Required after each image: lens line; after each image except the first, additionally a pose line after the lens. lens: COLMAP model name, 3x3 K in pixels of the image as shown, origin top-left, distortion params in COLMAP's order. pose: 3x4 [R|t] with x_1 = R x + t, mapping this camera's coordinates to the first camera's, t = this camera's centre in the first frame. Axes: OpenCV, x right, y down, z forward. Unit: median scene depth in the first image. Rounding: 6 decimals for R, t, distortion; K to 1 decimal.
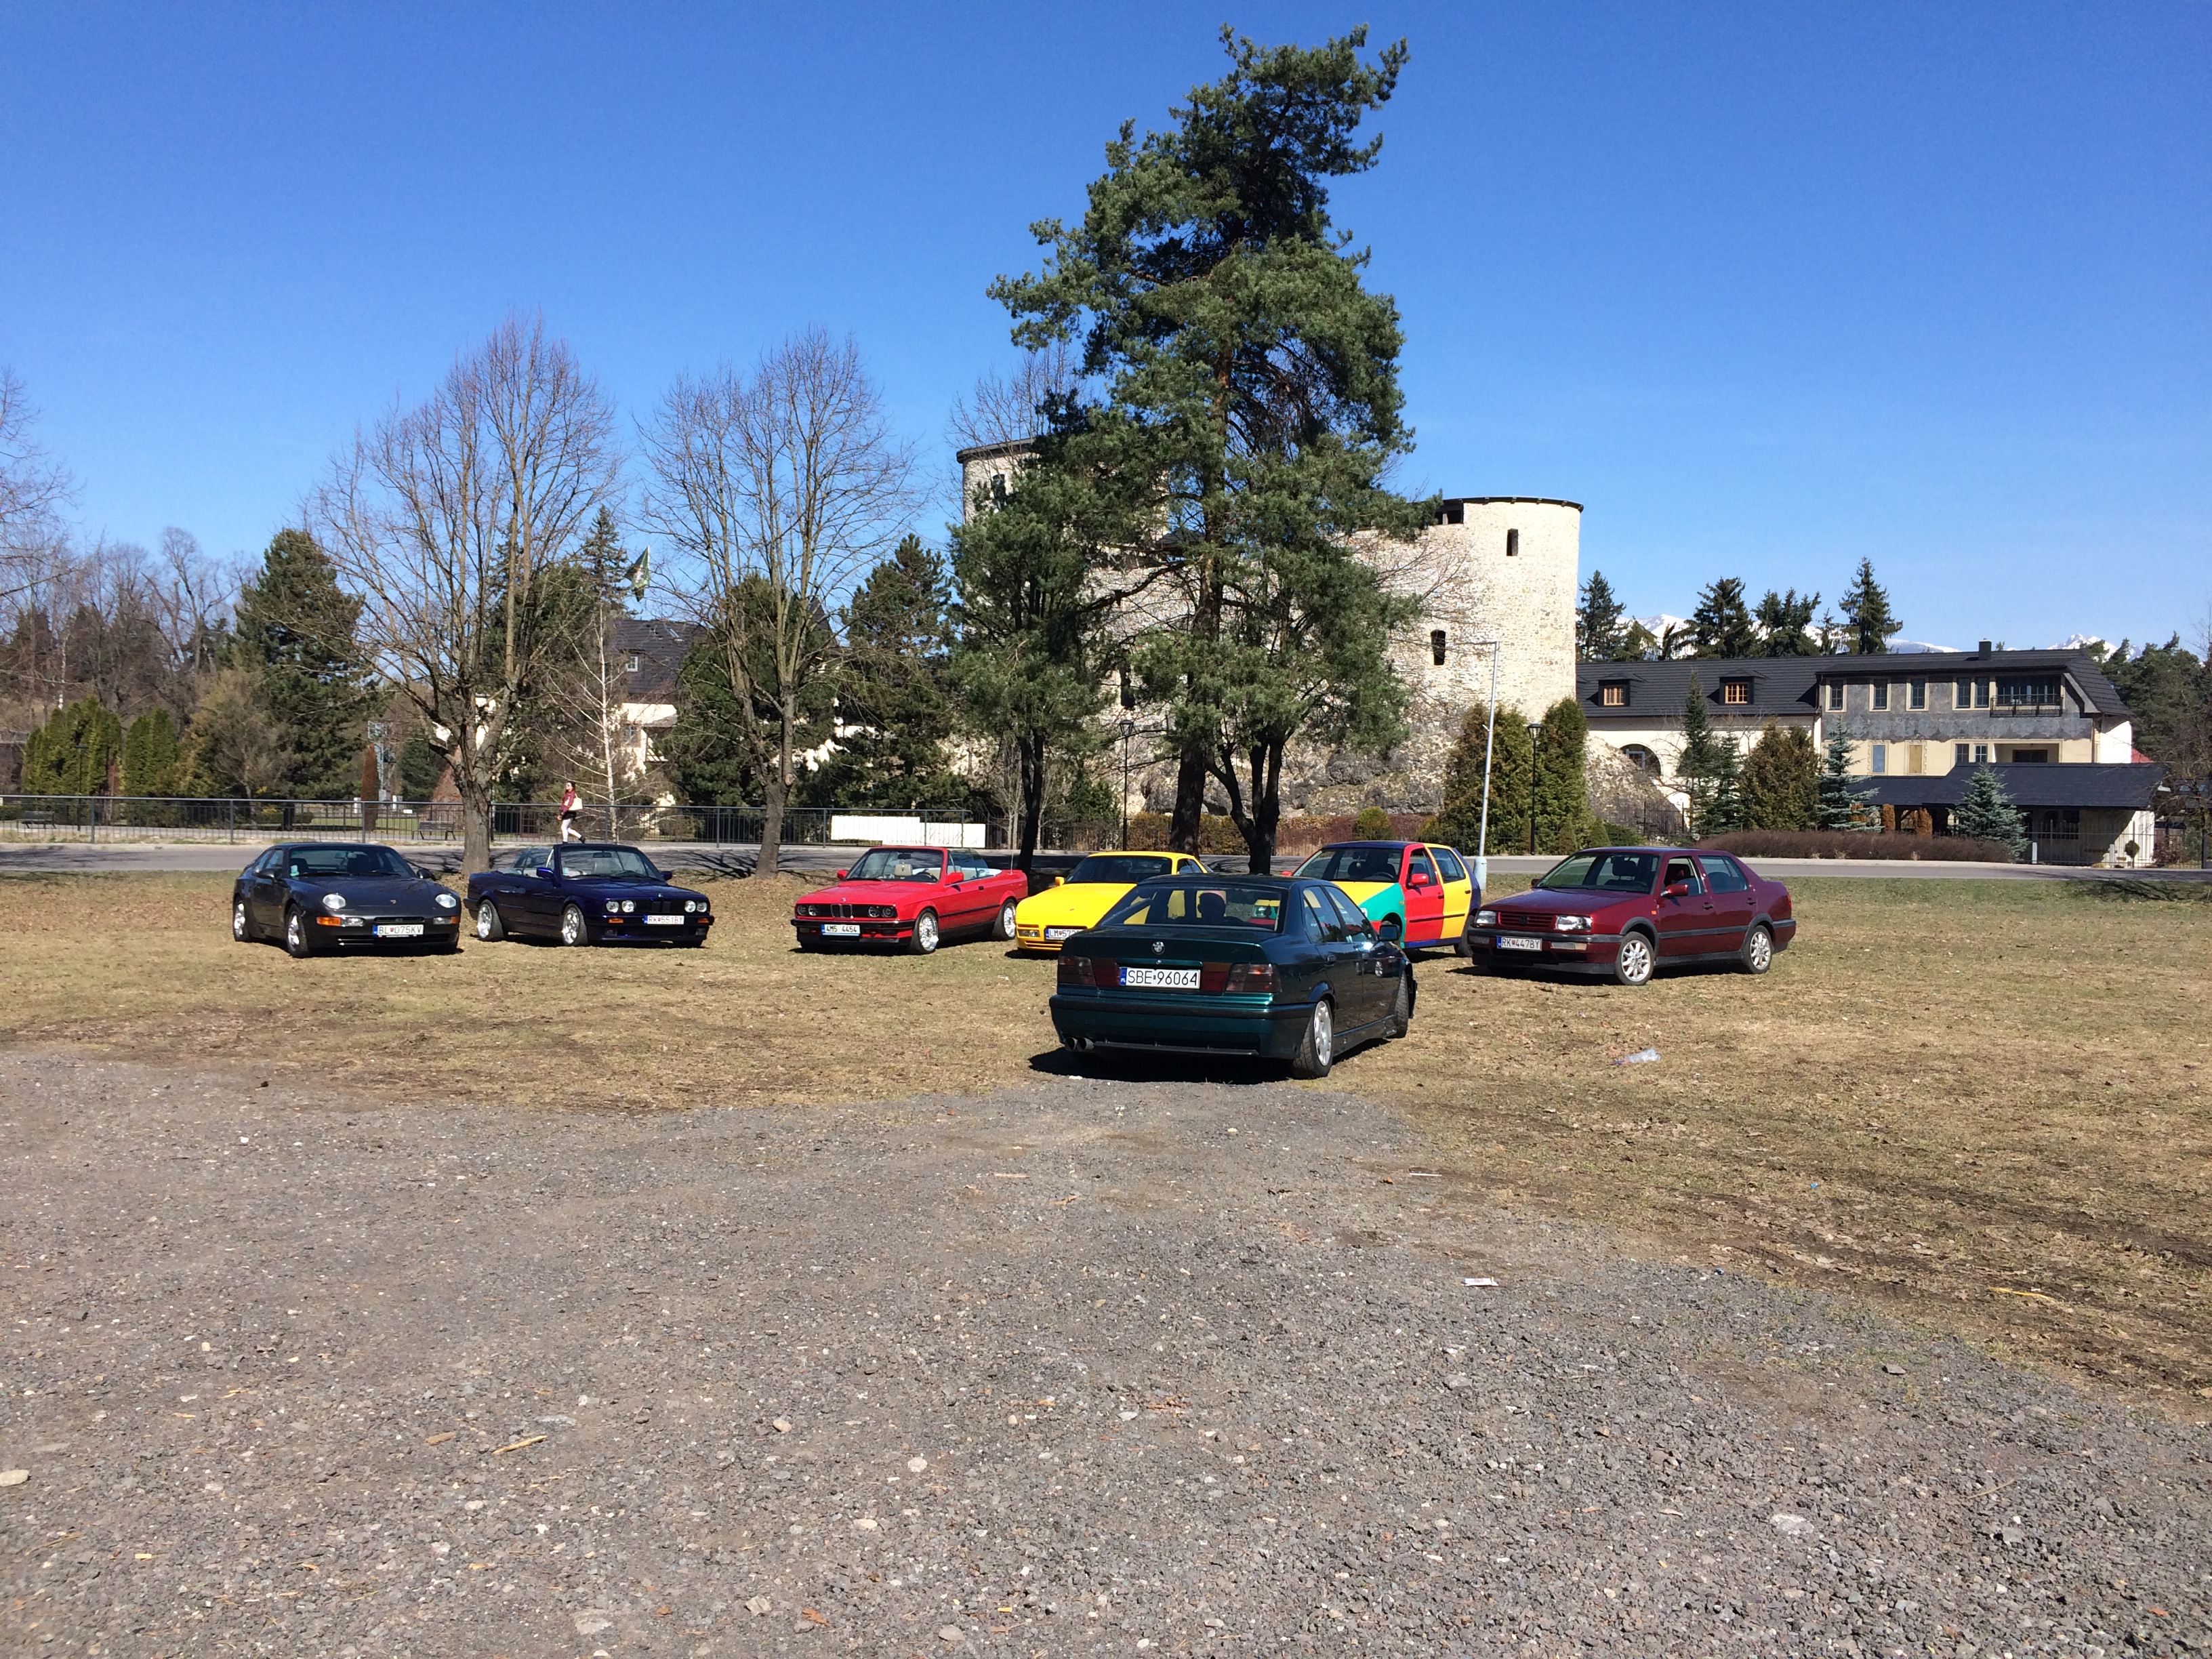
lens RADIAL K [[1827.4, 0, 1106.0], [0, 1827.4, 829.5], [0, 0, 1]] dist [0.054877, -0.012618]
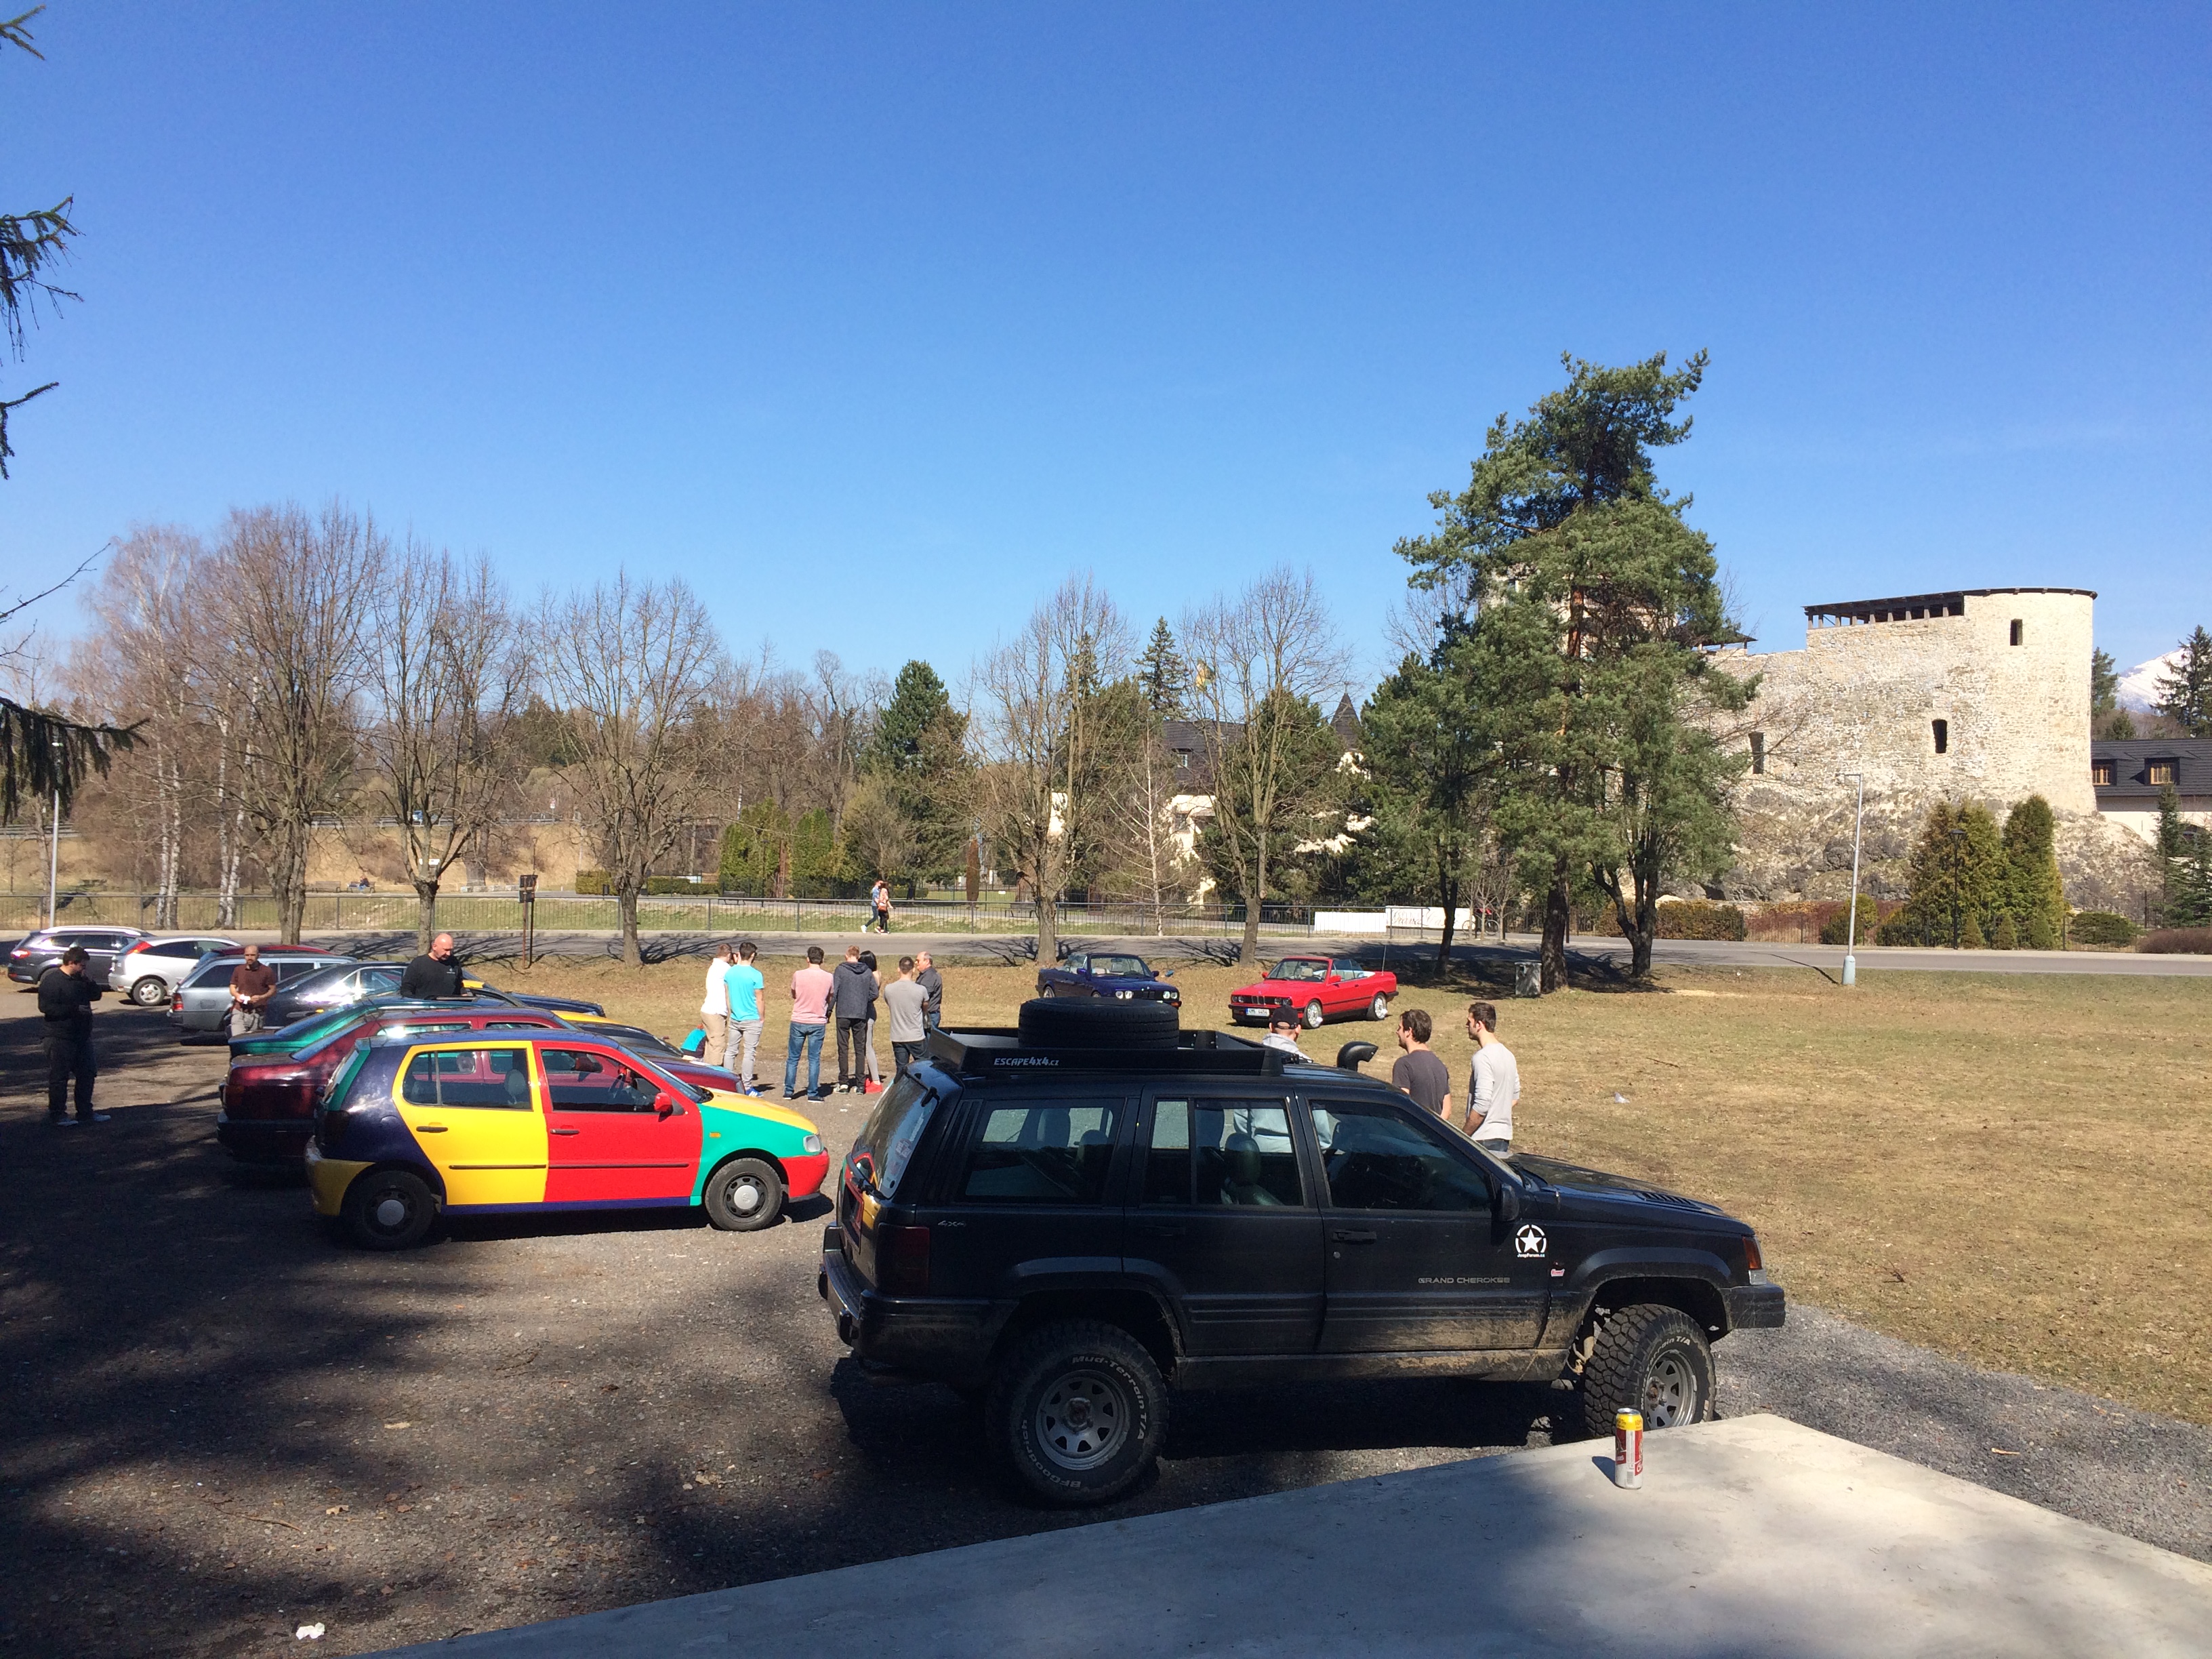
lens RADIAL K [[1859.8, 0, 1098.8], [0, 1859.8, 818.1], [0, 0, 1]] dist [0.051624, -0.009689]
pose [[0.952375, -0.009096, -0.304794, 0.140128], [-0.002500, 0.999289, -0.037632, -0.033550], [0.304920, 0.036601, 0.951674, -0.372822]]
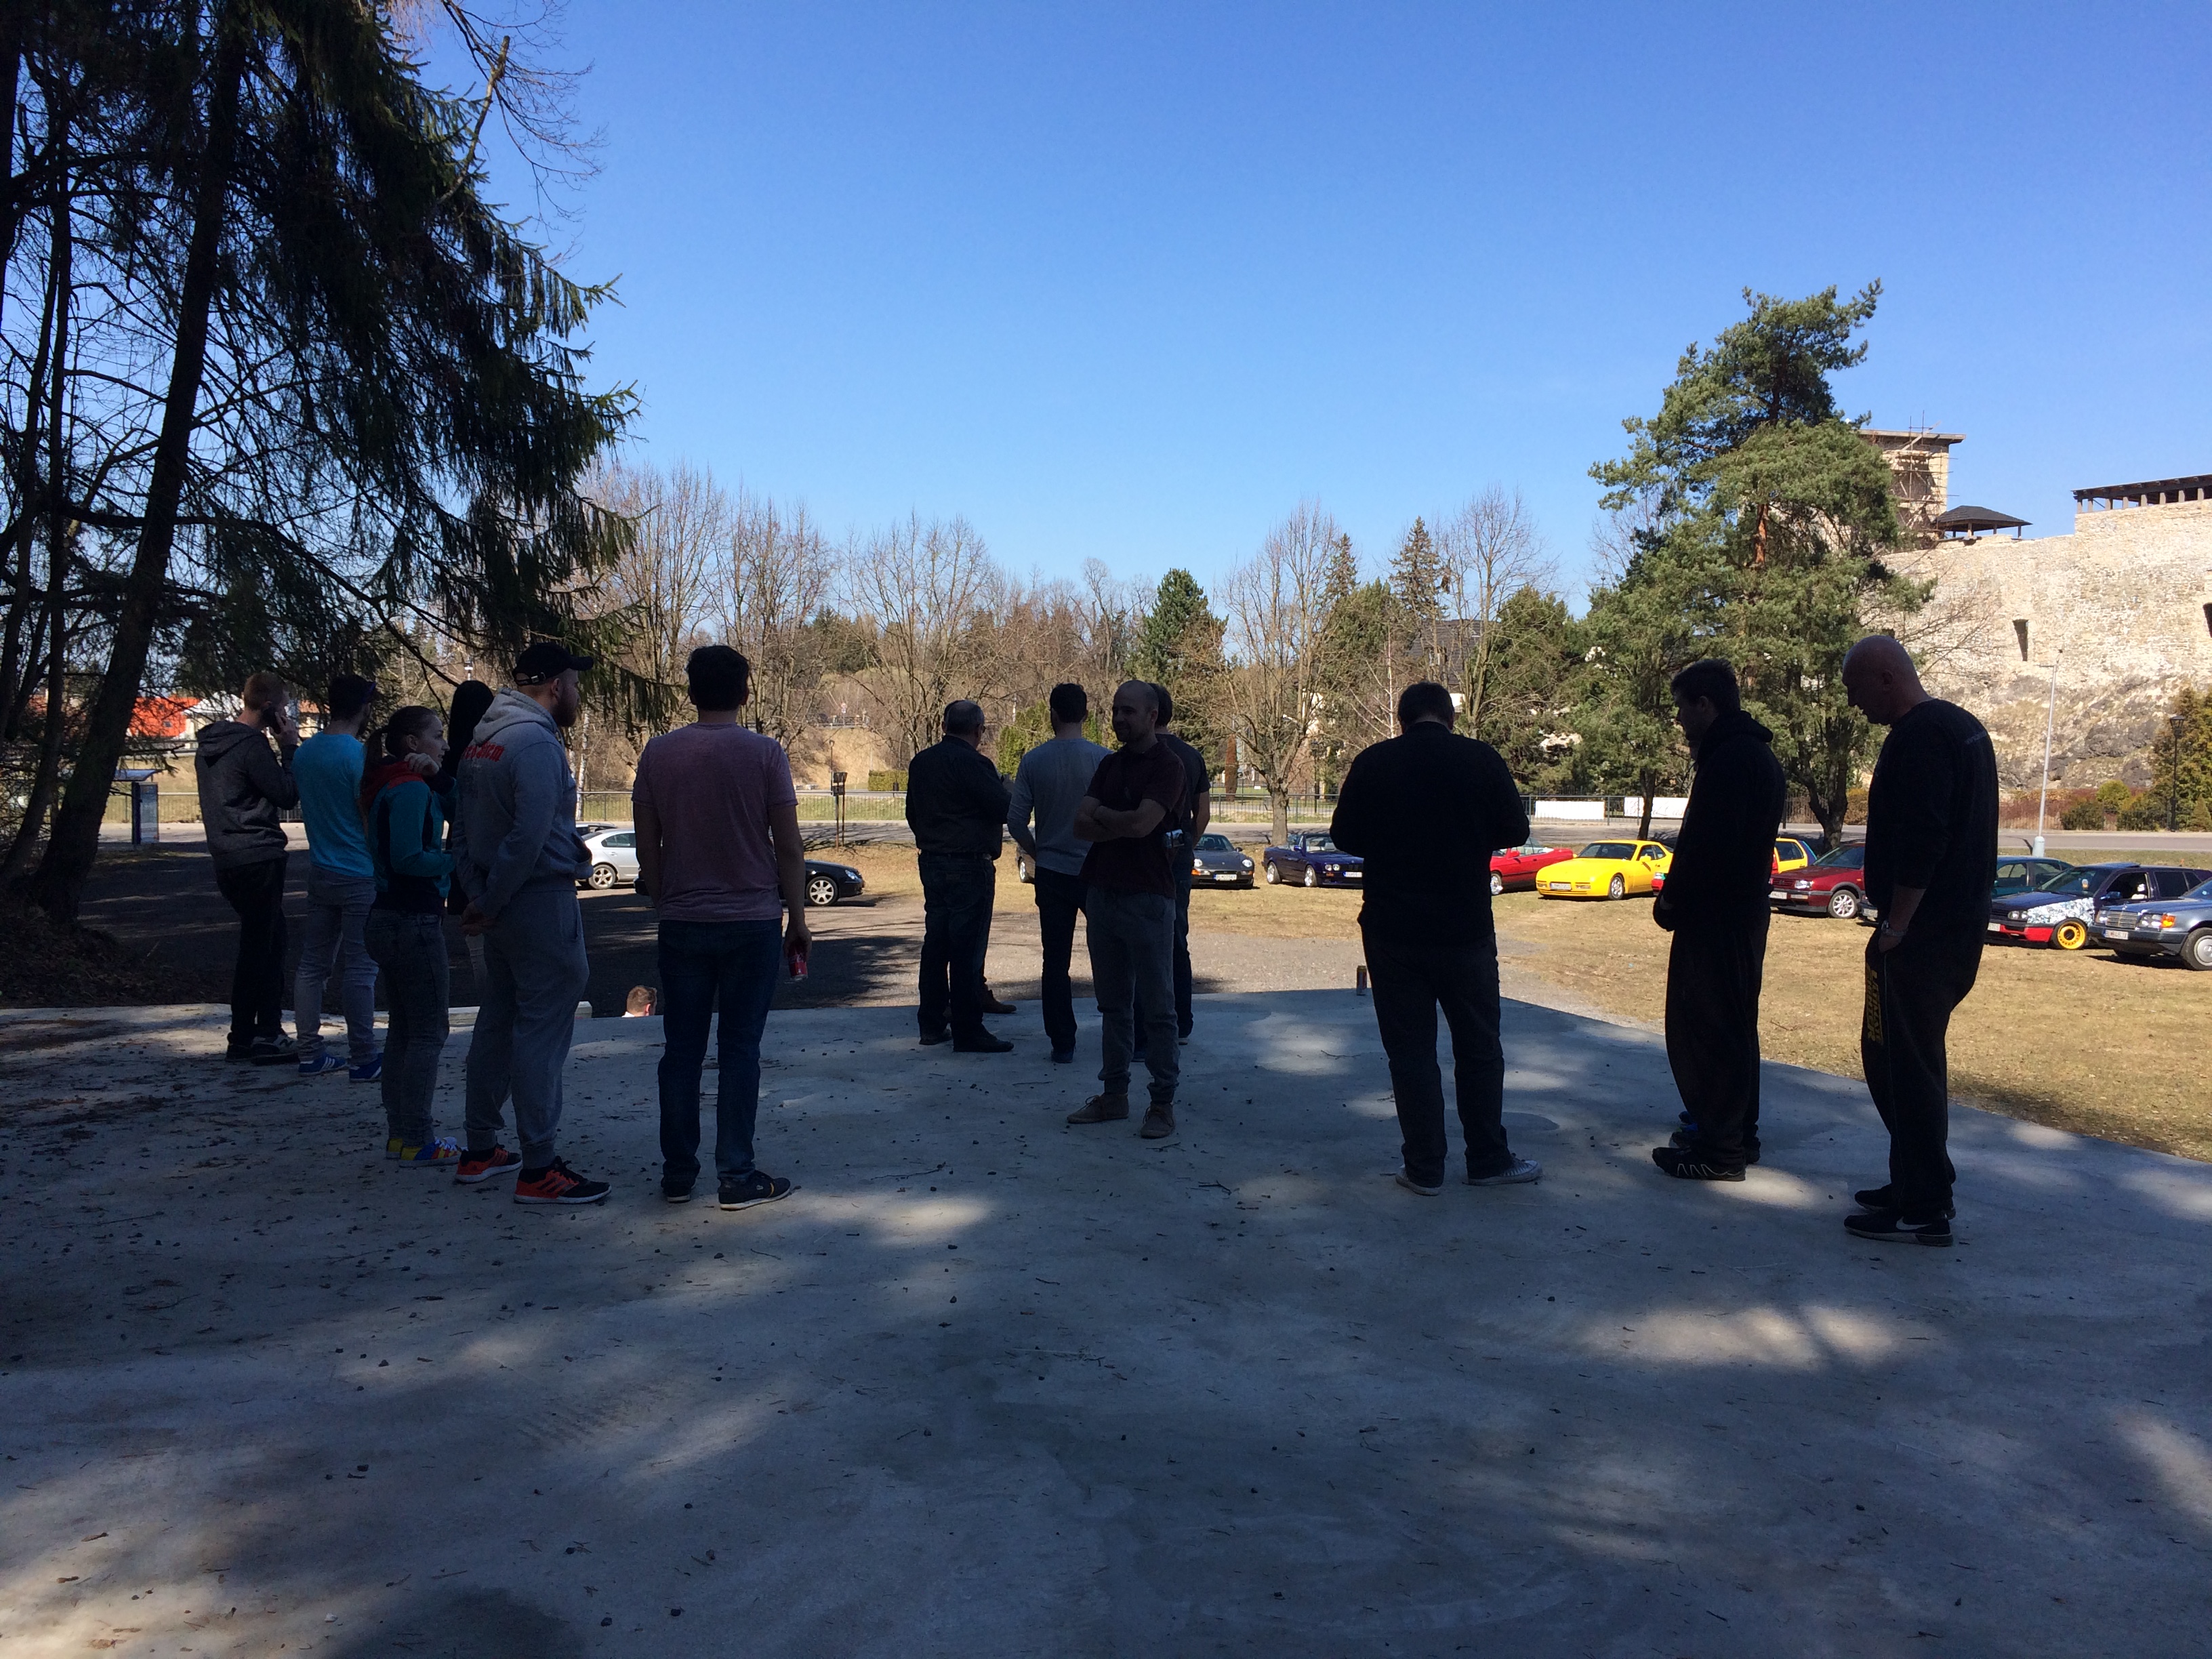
lens RADIAL K [[1862.2, 0, 1099.2], [0, 1862.2, 824.2], [0, 0, 1]] dist [0.109083, -0.143333]
pose [[0.897733, 0.004511, -0.440517, 0.245744], [0.004880, 0.999784, 0.020183, -0.028625], [0.440513, -0.020269, 0.897517, -0.563893]]
